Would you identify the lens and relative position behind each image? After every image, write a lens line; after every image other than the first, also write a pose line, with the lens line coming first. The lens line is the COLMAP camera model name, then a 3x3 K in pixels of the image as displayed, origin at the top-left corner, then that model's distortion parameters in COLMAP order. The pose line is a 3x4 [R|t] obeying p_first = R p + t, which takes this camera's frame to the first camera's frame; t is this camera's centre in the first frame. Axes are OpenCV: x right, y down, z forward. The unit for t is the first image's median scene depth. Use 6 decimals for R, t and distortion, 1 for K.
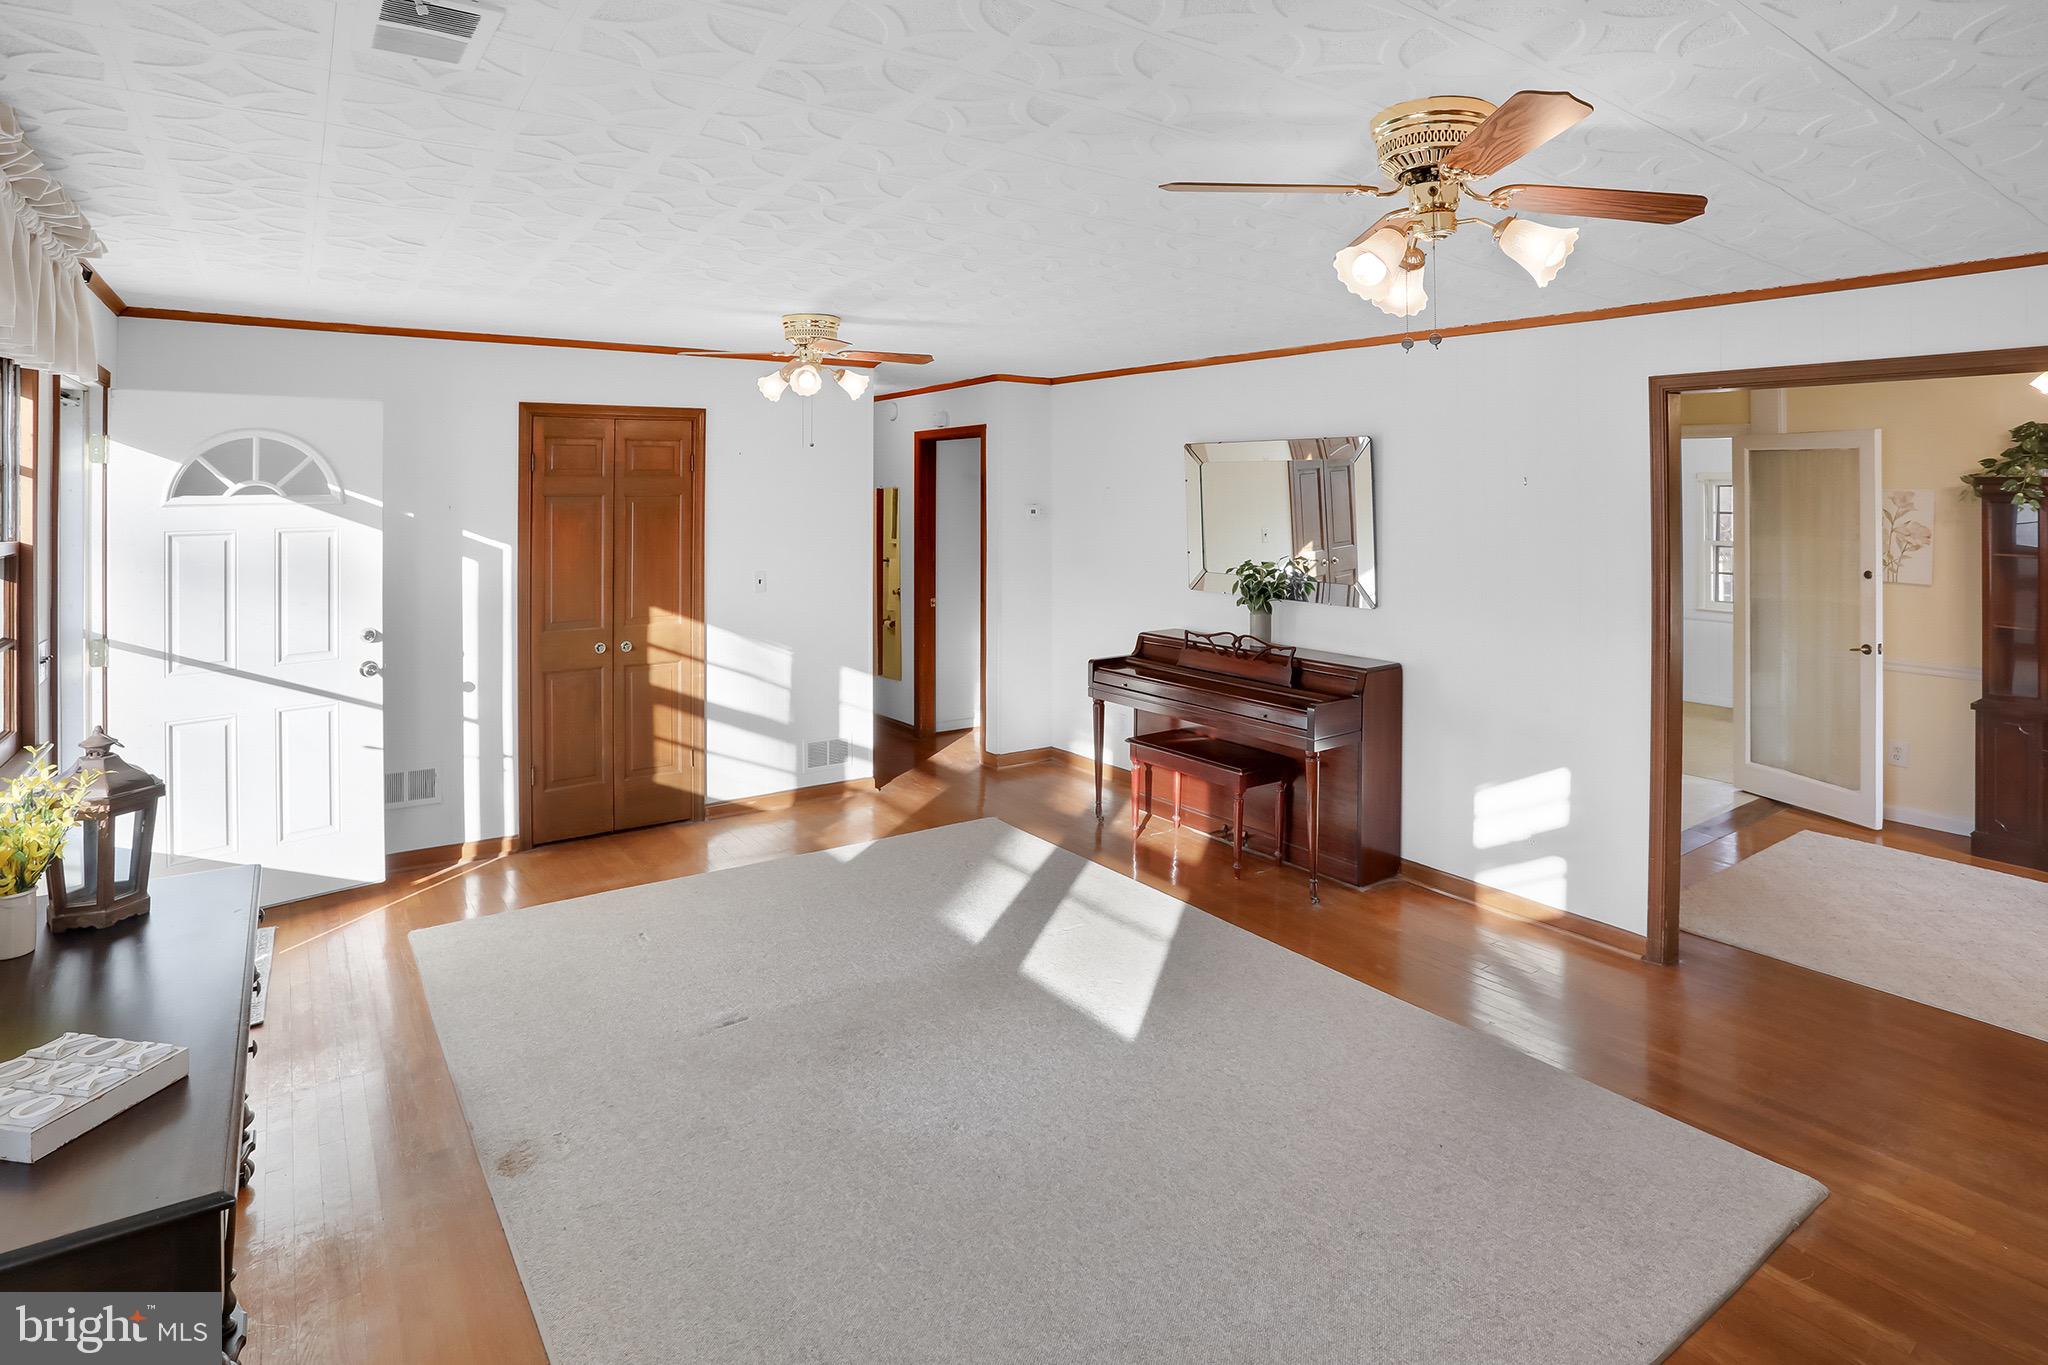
lens RADIAL K [[1051.9, 0, 1029.6], [0, 1051.9, 502.1], [0, 0, 1]] dist [0.003627, 0.000777]
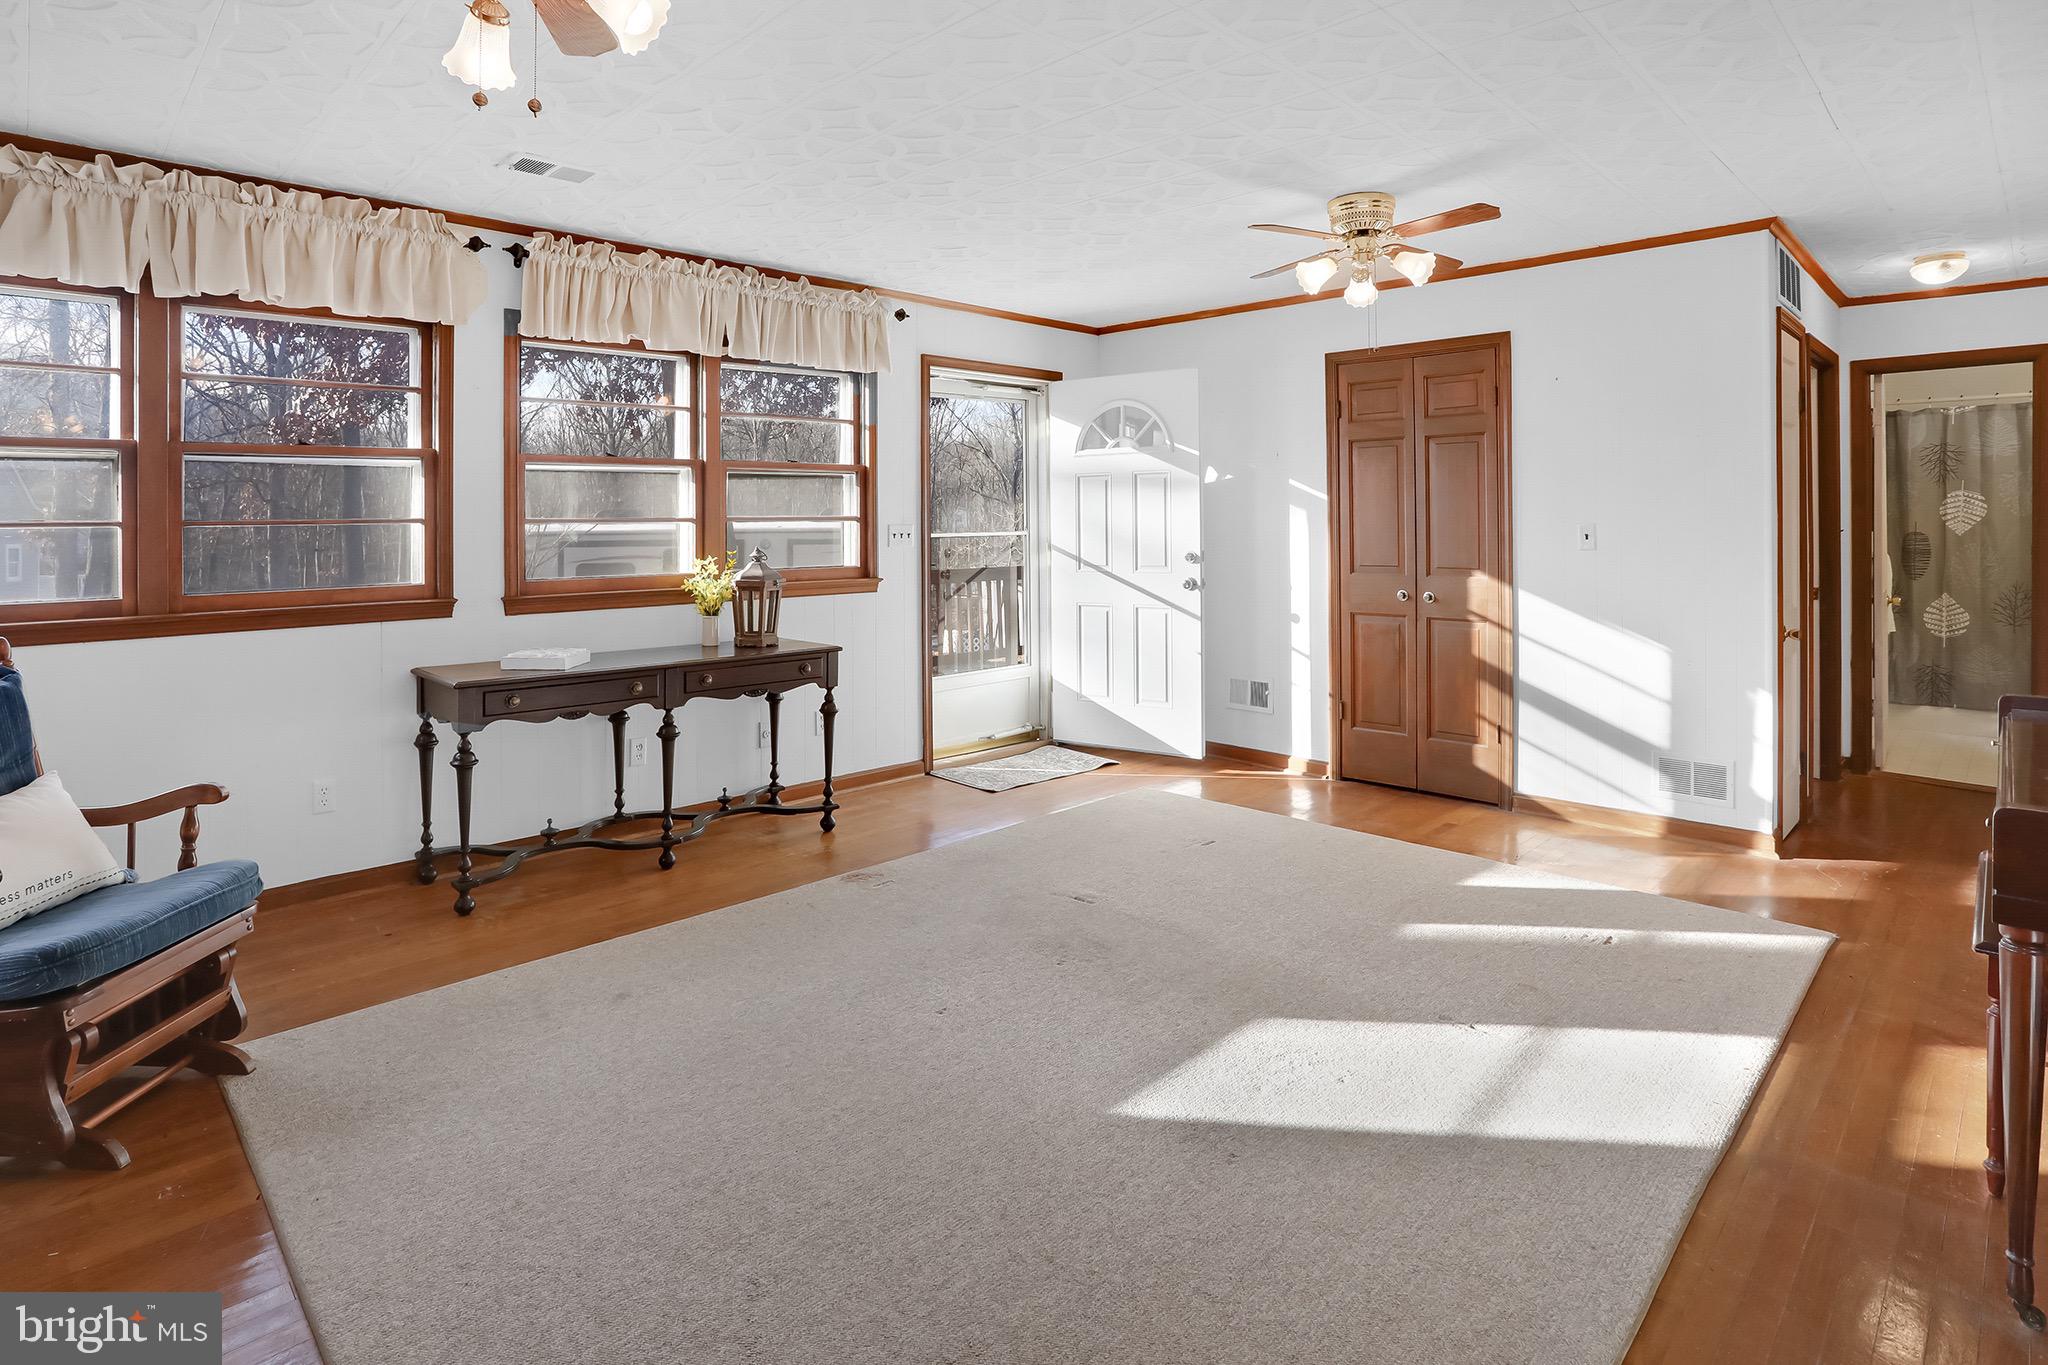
lens RADIAL K [[1076.1, 0, 1027.2], [0, 1076.1, 501.3], [0, 0, 1]] dist [-0.053852, 0.000461]
pose [[0.187477, -0.003447, -0.982263, 0.522131], [-0.010590, 0.999929, -0.005530, 0.060053], [0.982212, 0.011438, 0.187427, 0.495875]]
